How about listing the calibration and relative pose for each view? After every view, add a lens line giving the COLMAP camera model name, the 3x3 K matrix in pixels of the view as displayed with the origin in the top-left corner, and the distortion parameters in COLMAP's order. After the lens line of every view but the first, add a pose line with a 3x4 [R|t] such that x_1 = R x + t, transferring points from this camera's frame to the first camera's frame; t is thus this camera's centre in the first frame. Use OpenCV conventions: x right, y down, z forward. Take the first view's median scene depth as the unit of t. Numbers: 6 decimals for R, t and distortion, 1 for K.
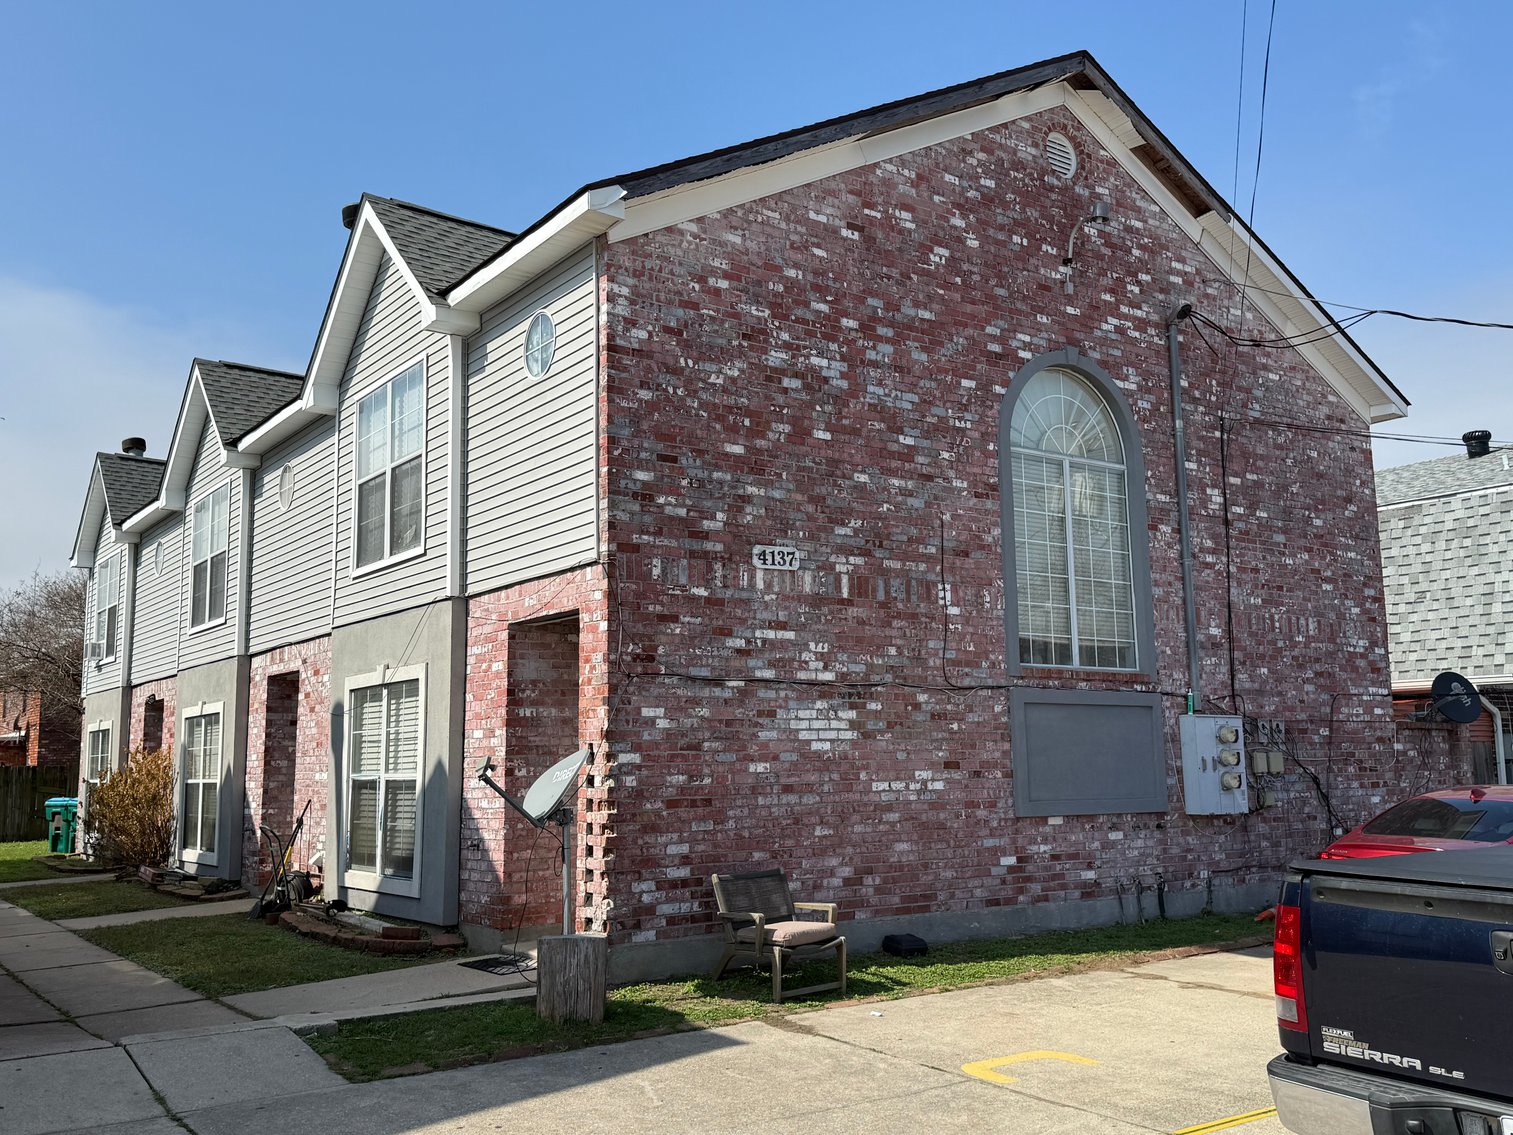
lens RADIAL K [[1331.6, 0, 756.0], [0, 1331.6, 566.9], [0, 0, 1]] dist [0.164370, -0.294528]
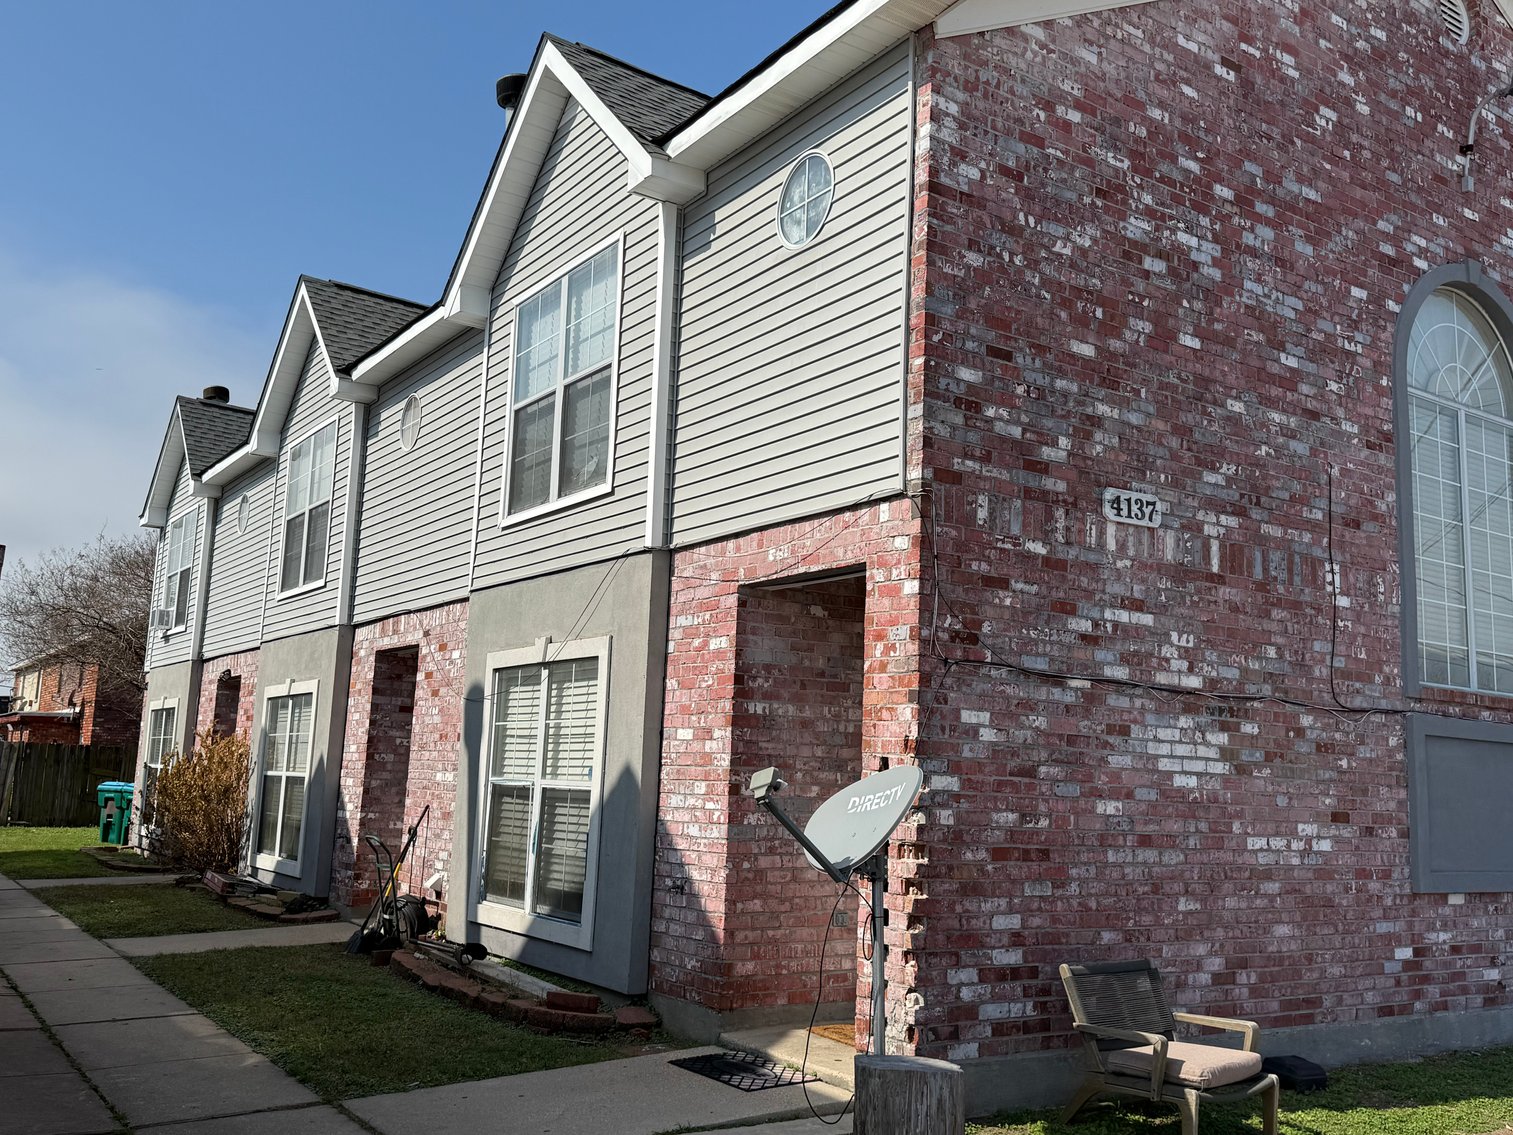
lens RADIAL K [[1331.6, 0, 746.0], [0, 1331.6, 564.3], [0, 0, 1]] dist [0.164370, -0.294528]
pose [[0.997958, 0.048115, -0.042016, -0.133063], [-0.048696, 0.998730, -0.012909, 0.035475], [0.041342, 0.014929, 0.999034, 0.243336]]
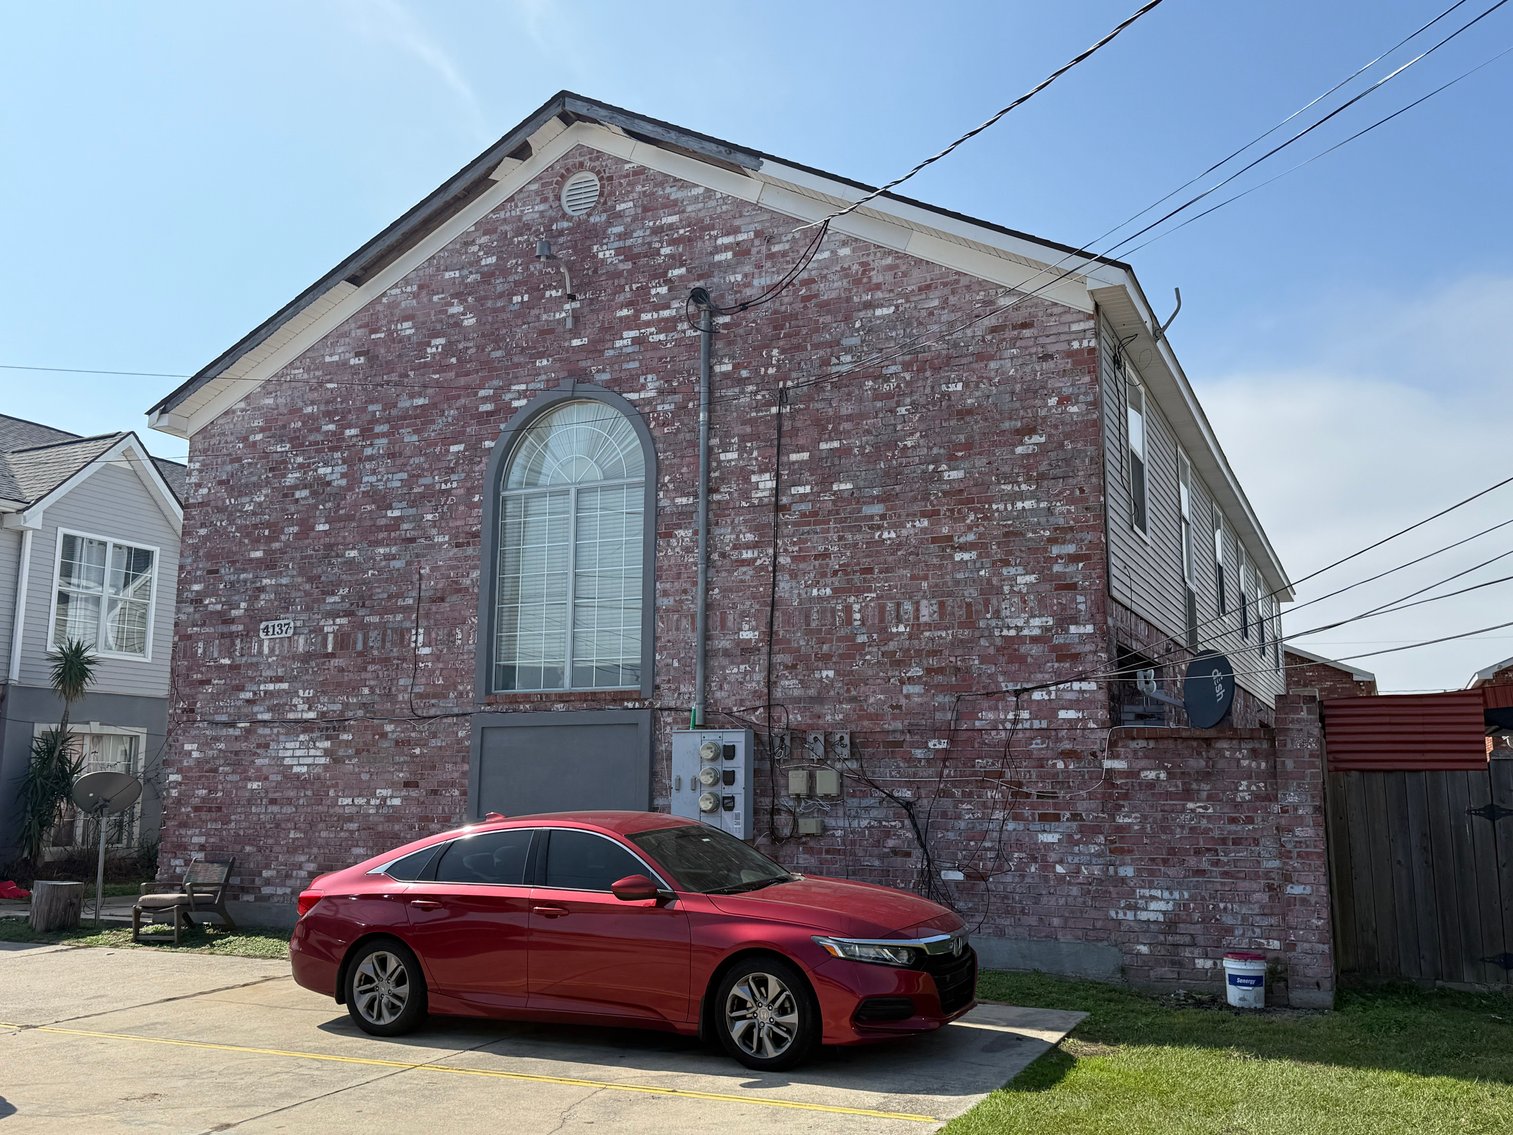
lens RADIAL K [[1331.6, 0, 796.0], [0, 1331.6, 557.8], [0, 0, 1]] dist [0.164370, -0.294528]
pose [[0.500287, -0.127639, -0.856400, 1.242581], [0.118367, 0.989871, -0.078384, 0.077672], [0.857731, -0.062155, 0.510328, 0.643166]]
